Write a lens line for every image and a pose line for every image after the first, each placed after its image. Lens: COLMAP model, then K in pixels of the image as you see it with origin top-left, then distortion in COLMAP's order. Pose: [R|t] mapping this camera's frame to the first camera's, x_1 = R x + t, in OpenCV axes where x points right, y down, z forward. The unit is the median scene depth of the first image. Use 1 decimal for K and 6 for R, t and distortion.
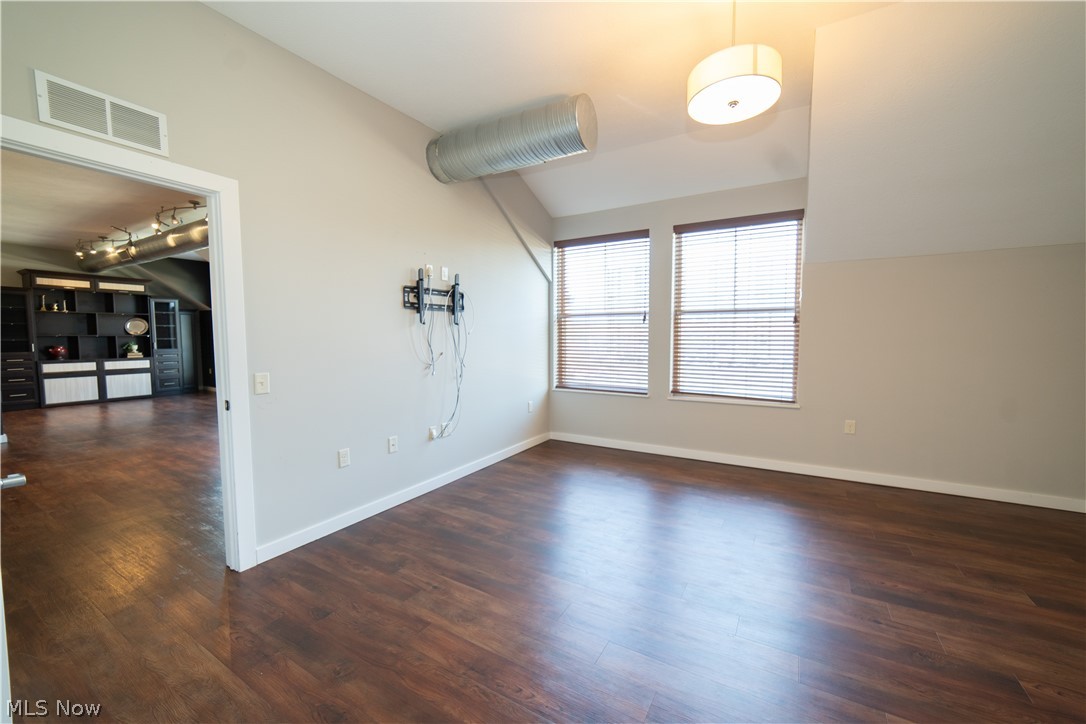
lens RADIAL K [[424.3, 0, 543.0], [0, 424.3, 362.0], [0, 0, 1]] dist [-0.024986, 0.010540]
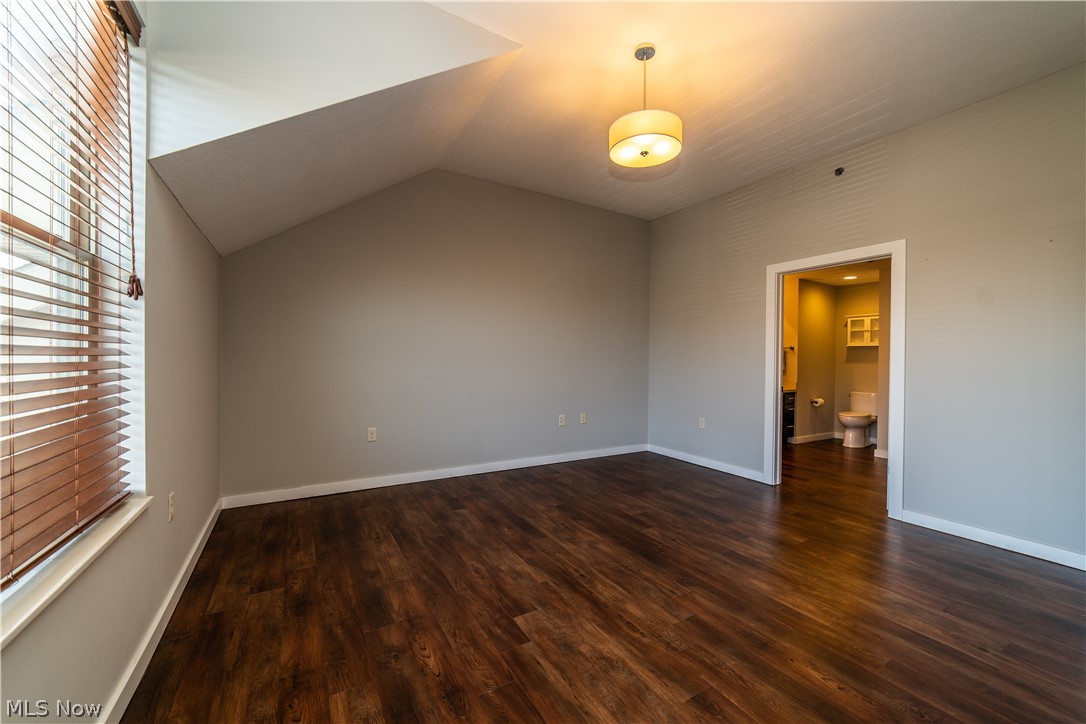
lens RADIAL K [[424.3, 0, 543.0], [0, 424.3, 362.0], [0, 0, 1]] dist [-0.024986, 0.010540]
pose [[-0.879505, -0.009380, 0.475798, 0.111186], [0.022720, 0.997838, 0.061669, -0.085371], [-0.475348, 0.065048, -0.877390, 2.102293]]
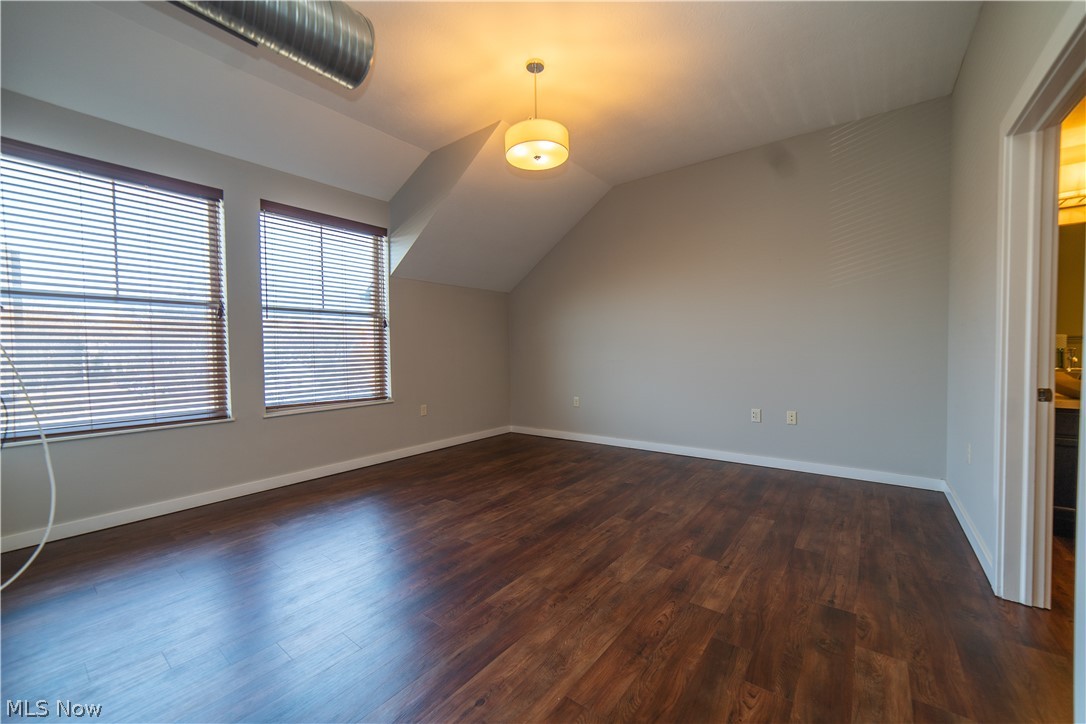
lens RADIAL K [[424.3, 0, 543.0], [0, 424.3, 362.0], [0, 0, 1]] dist [-0.024986, 0.010540]
pose [[0.118854, -0.024675, 0.992605, -0.871602], [0.075869, 0.996994, 0.015700, 0.023930], [-0.990009, 0.073442, 0.120369, 0.807671]]
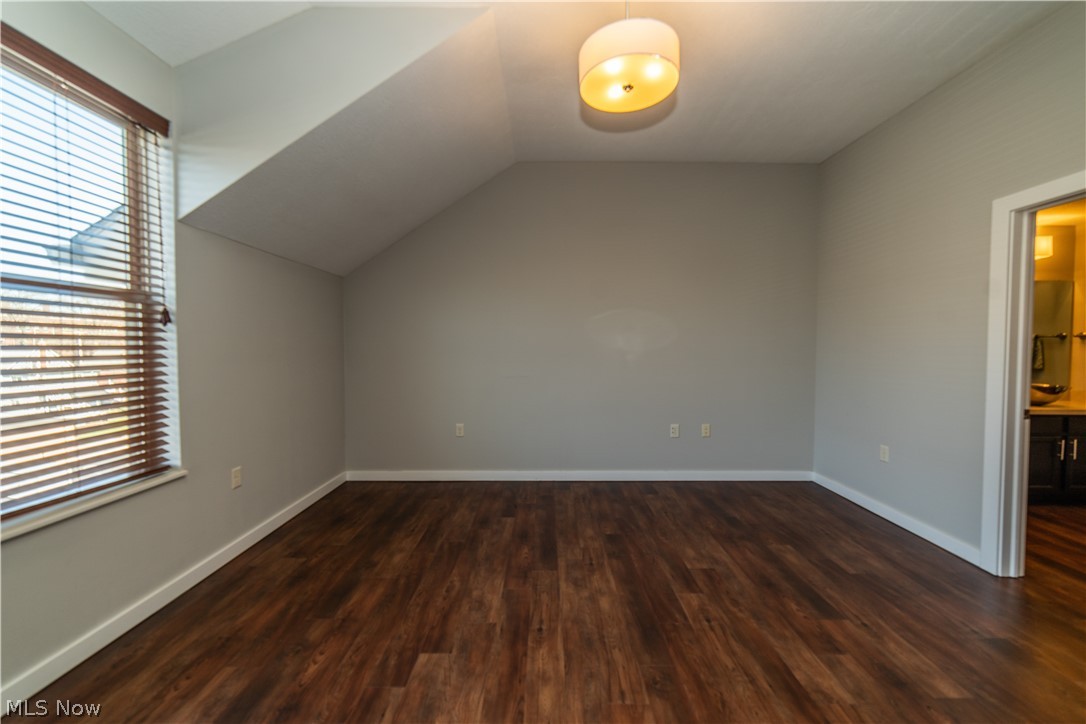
lens RADIAL K [[432.6, 0, 541.1], [0, 432.6, 359.2], [0, 0, 1]] dist [-0.024955, 0.010420]
pose [[-0.509469, -0.023359, 0.860172, -0.239991], [0.055411, 0.996666, 0.059885, -0.098083], [-0.858703, 0.078173, -0.506476, 1.555243]]
